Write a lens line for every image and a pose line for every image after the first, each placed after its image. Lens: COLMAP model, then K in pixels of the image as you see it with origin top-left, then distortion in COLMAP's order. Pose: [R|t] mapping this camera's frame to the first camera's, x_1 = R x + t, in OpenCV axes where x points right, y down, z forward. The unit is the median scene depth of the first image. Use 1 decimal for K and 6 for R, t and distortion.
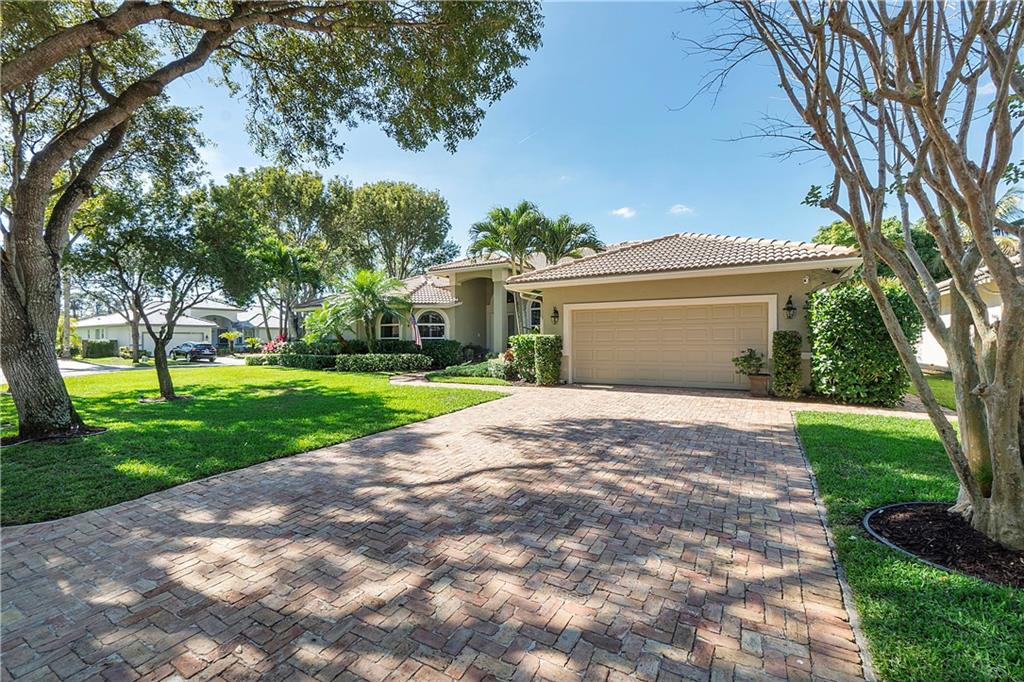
lens RADIAL K [[441.7, 0, 516.8], [0, 441.7, 339.5], [0, 0, 1]] dist [-0.000039, 0.000180]
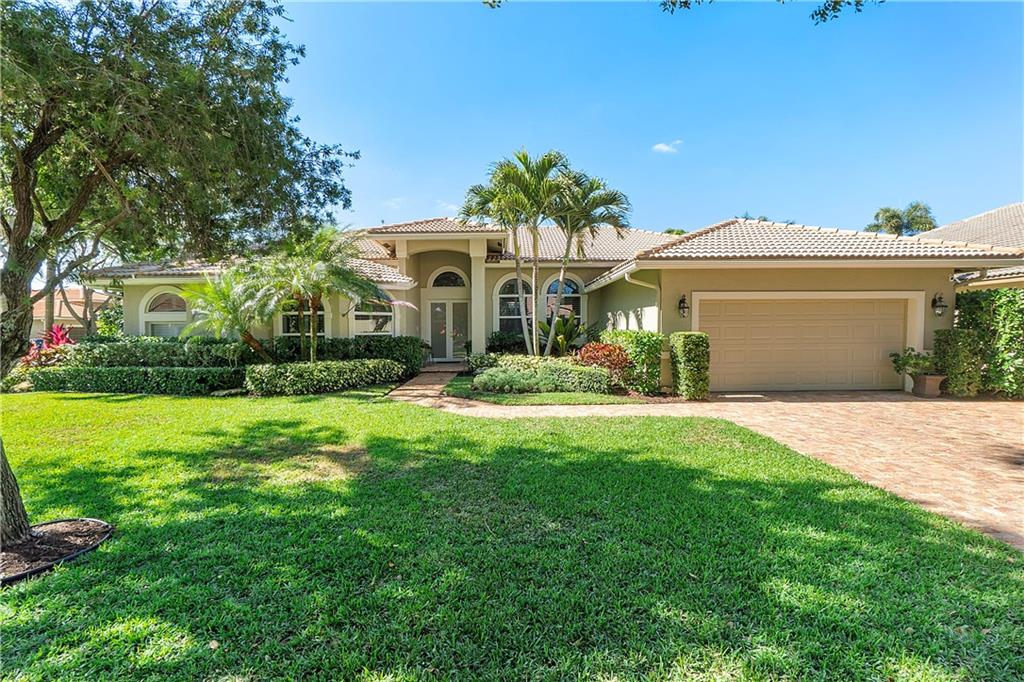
lens RADIAL K [[441.7, 0, 510.1], [0, 441.7, 342.3], [0, 0, 1]] dist [-0.000039, 0.000180]
pose [[0.861280, -0.012727, 0.507972, -0.583698], [0.000435, 0.999704, 0.024309, -0.011273], [-0.508131, -0.020716, 0.861031, 0.521922]]
